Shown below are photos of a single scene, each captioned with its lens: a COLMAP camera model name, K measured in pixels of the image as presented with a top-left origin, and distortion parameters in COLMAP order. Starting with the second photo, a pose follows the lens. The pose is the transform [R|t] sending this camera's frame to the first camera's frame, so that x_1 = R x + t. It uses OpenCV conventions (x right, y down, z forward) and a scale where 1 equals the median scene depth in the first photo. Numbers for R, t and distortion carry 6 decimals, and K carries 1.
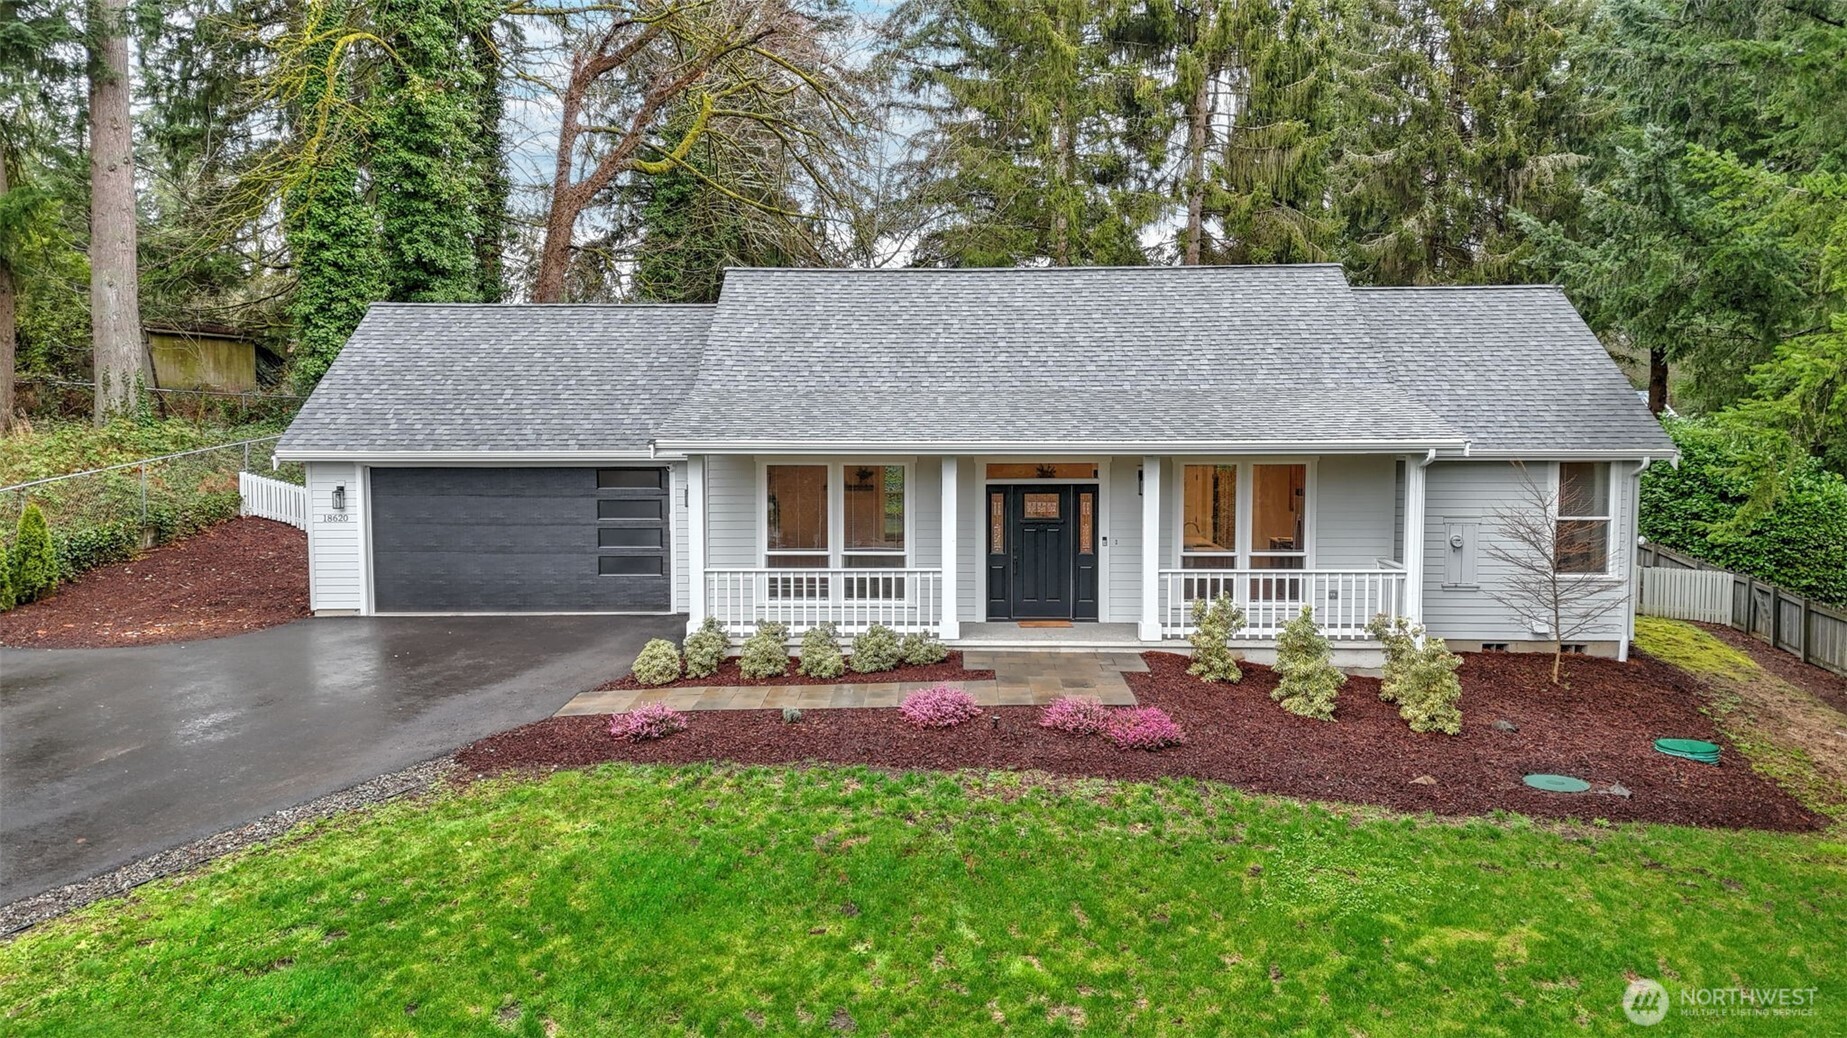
lens RADIAL K [[1365.2, 0, 923.5], [0, 1365.2, 519.0], [0, 0, 1]] dist [0.131091, -0.217641]
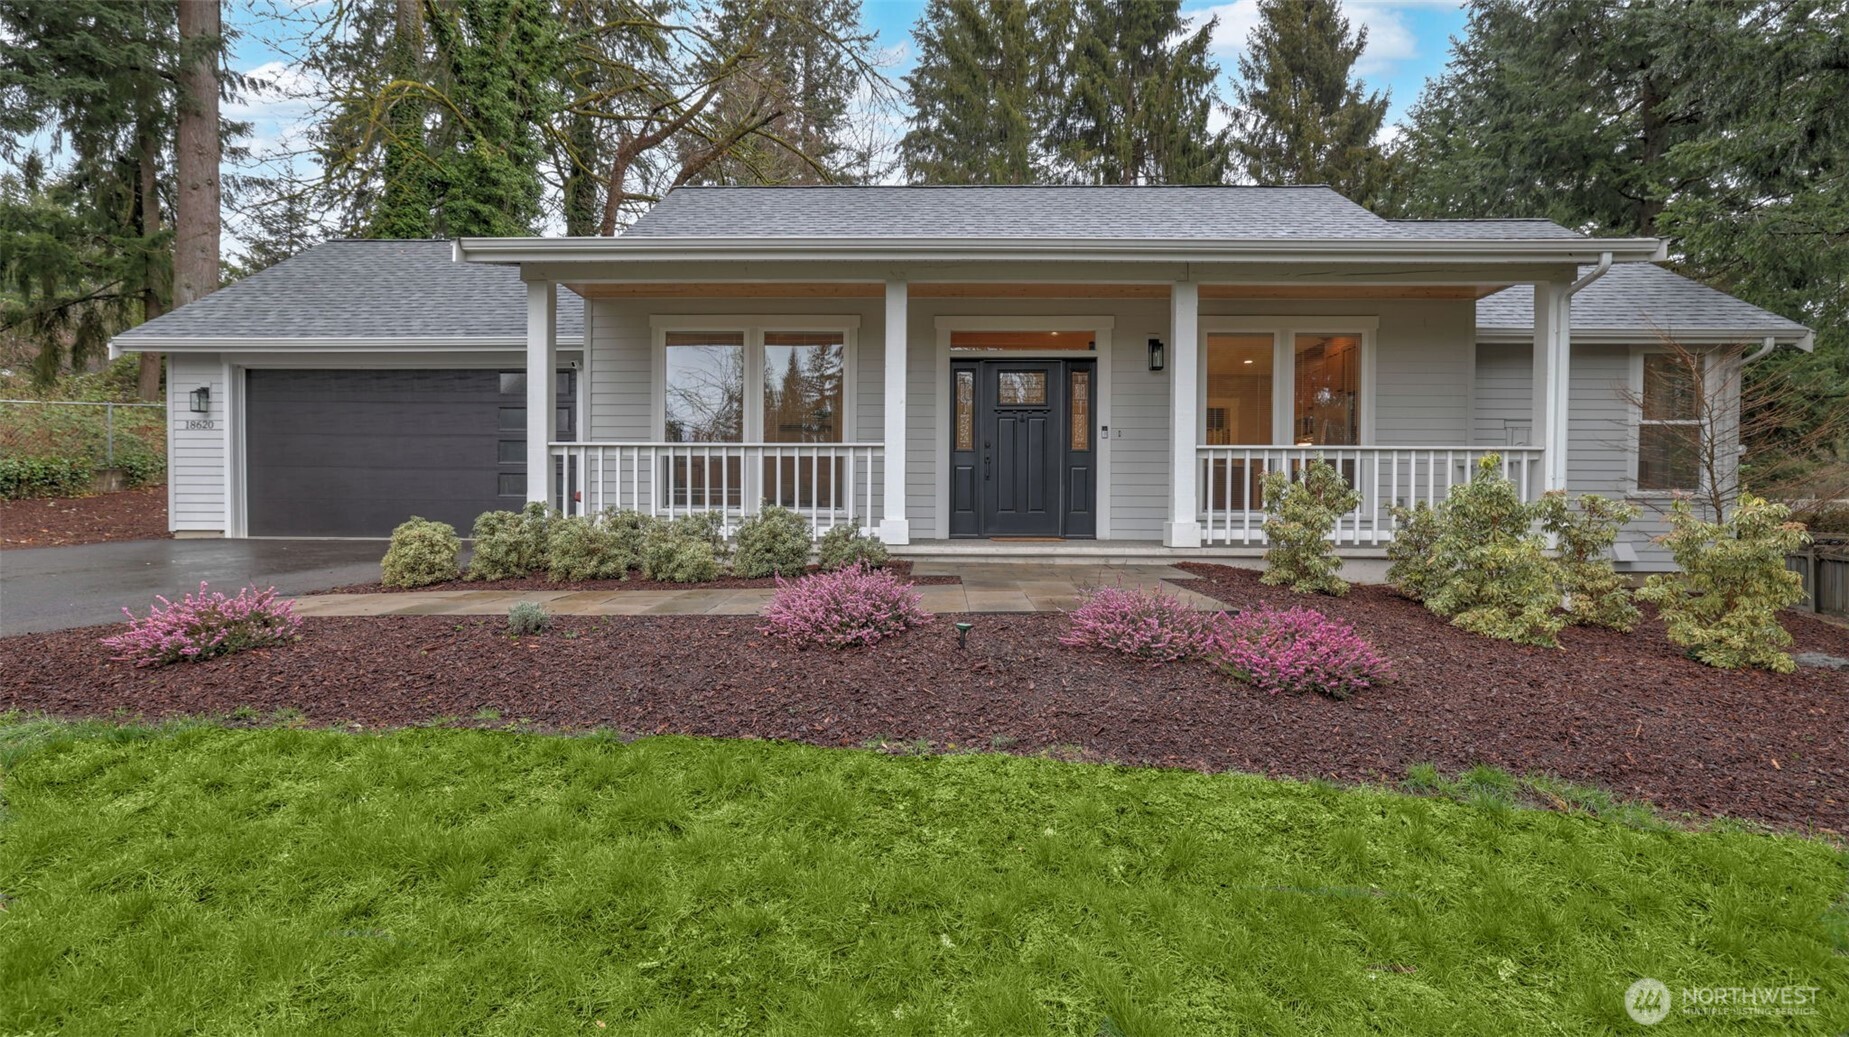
lens RADIAL K [[831.7, 0, 914.7], [0, 831.7, 520.1], [0, 0, 1]] dist [-0.015911, 0.000896]
pose [[0.999961, 0.008178, -0.003267, 0.030228], [-0.008361, 0.998125, -0.060632, 0.101364], [0.002765, 0.060657, 0.998155, 0.577601]]
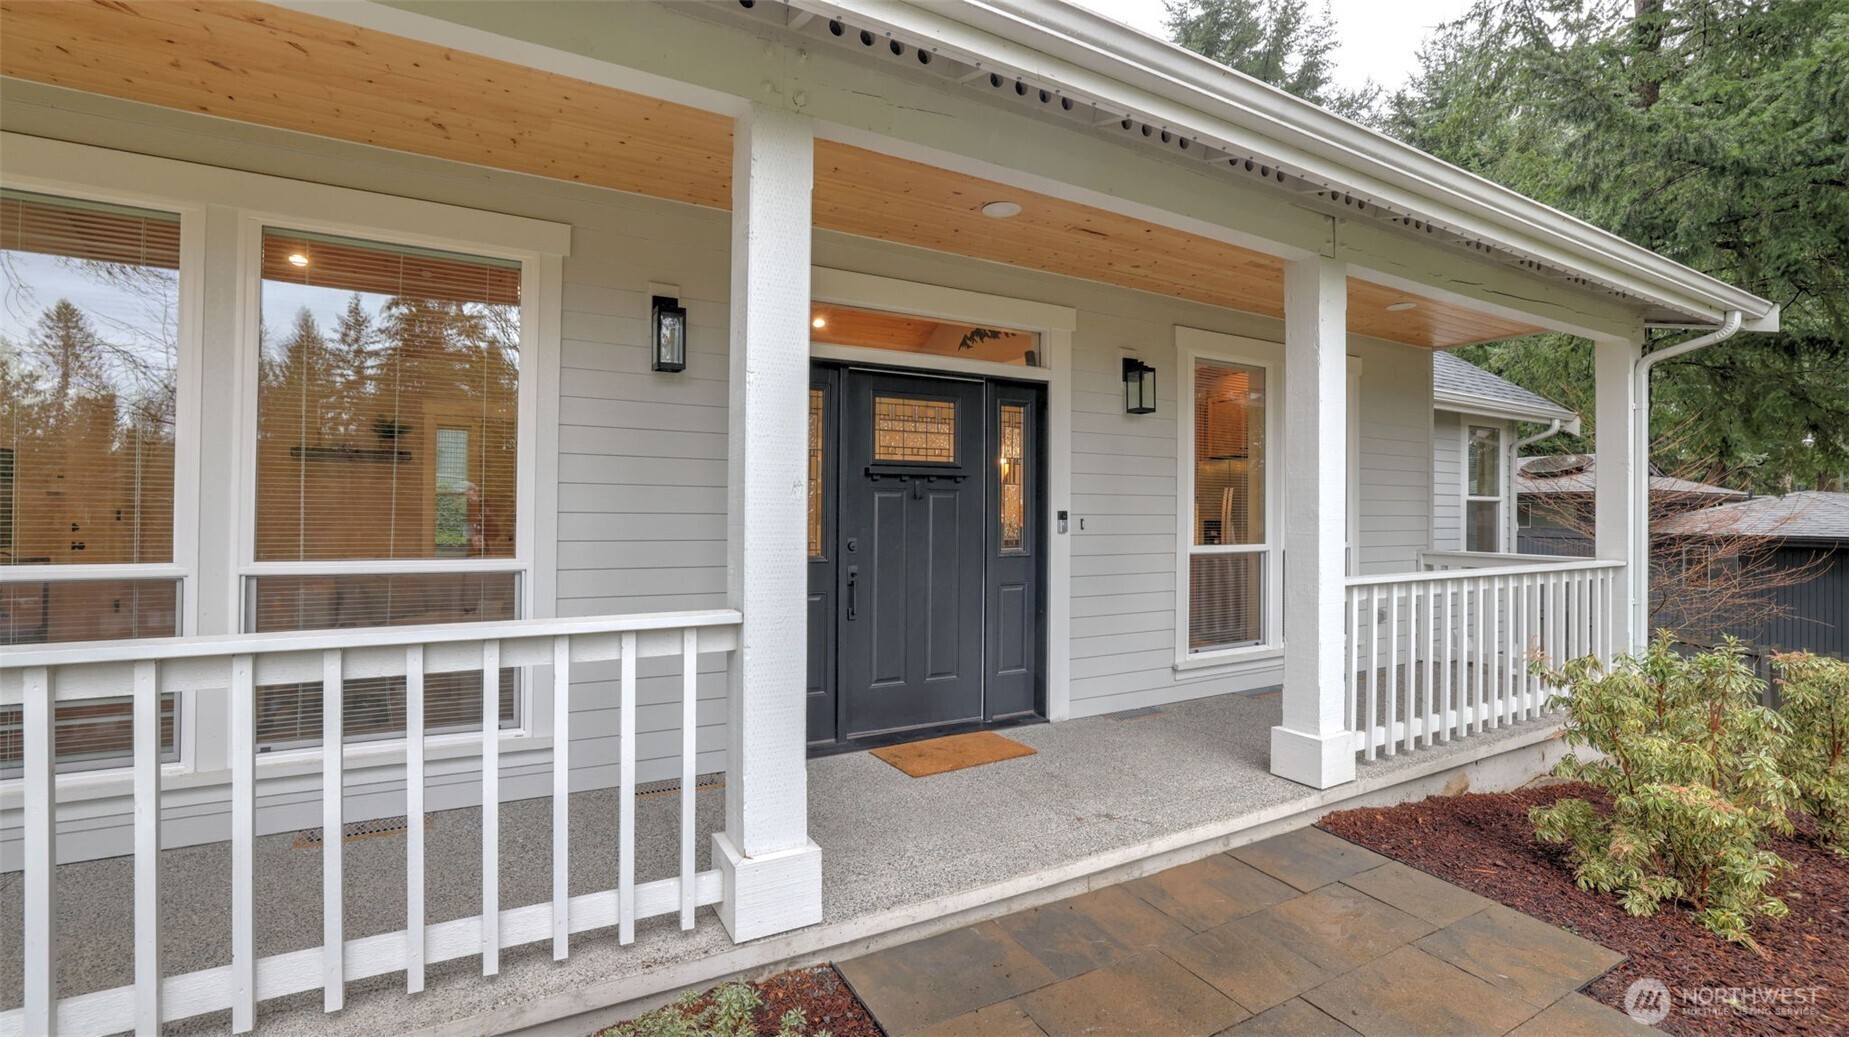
lens RADIAL K [[798.2, 0, 929.7], [0, 798.2, 506.0], [0, 0, 1]] dist [-0.036940, 0.013215]
pose [[0.863496, 0.009804, 0.504261, -0.025398], [0.024907, 0.997762, -0.062049, 0.027661], [-0.503741, 0.066139, 0.861319, 0.870233]]
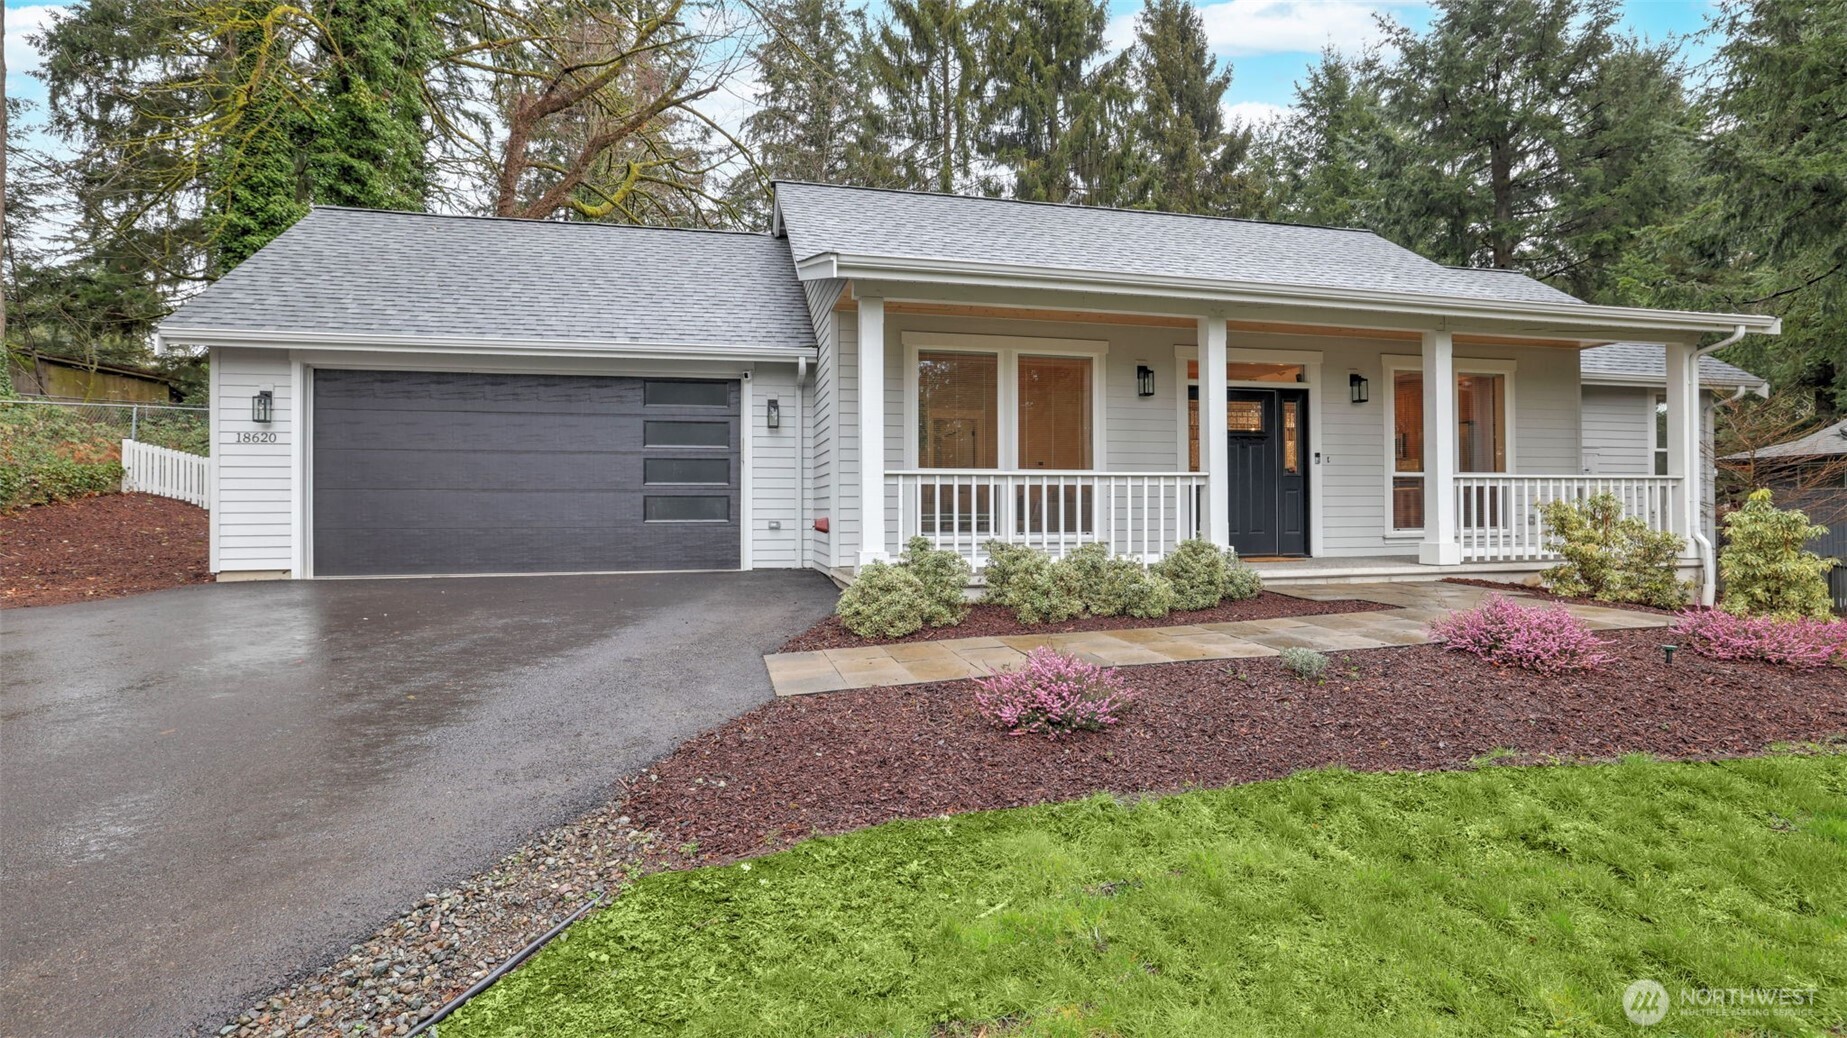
lens RADIAL K [[893.3, 0, 929.5], [0, 893.3, 504.3], [0, 0, 1]] dist [-0.043272, 0.018804]
pose [[0.965752, -0.001102, 0.259466, -0.250937], [0.022499, 0.996580, -0.079512, 0.087543], [-0.258491, 0.082626, 0.962474, 0.584687]]
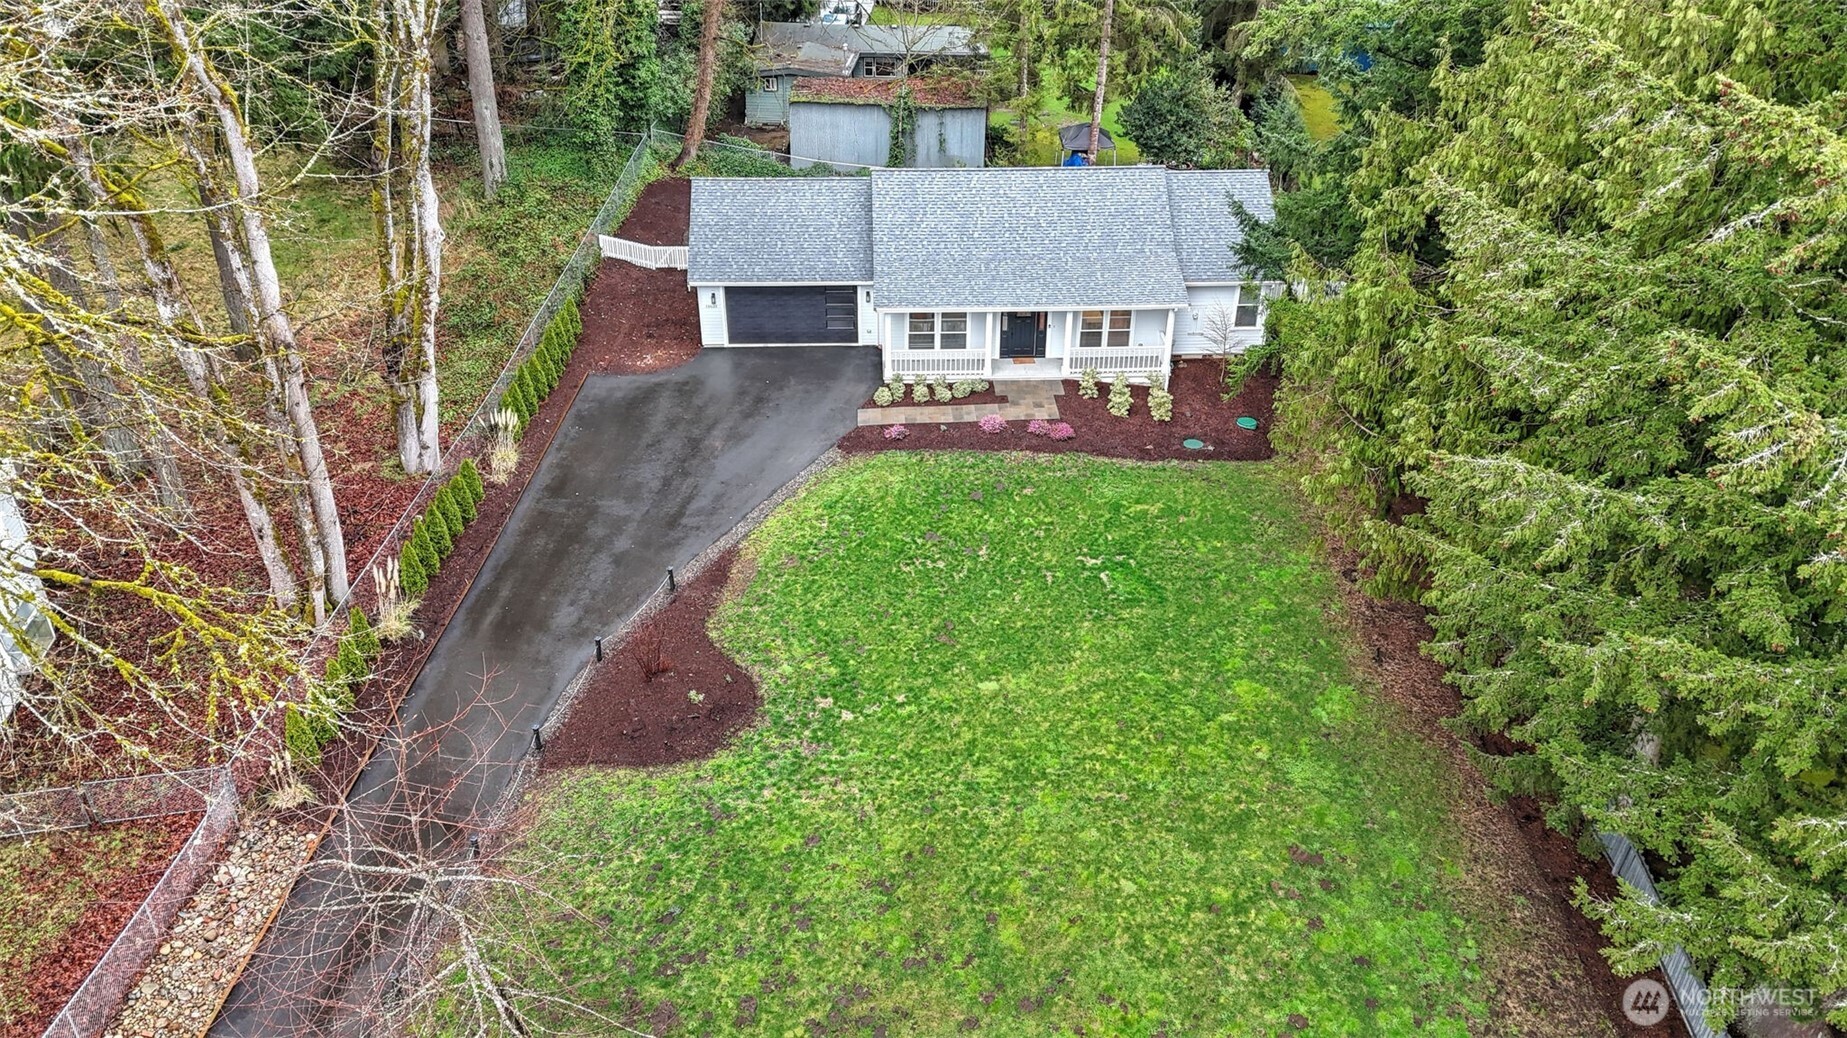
lens RADIAL K [[1365.2, 0, 923.5], [0, 1365.2, 519.0], [0, 0, 1]] dist [0.131091, -0.217641]
pose [[0.998129, -0.024903, 0.055836, -0.249349], [-0.001161, 0.905397, 0.424564, -0.752361], [-0.061127, -0.423835, 0.903674, -1.409596]]
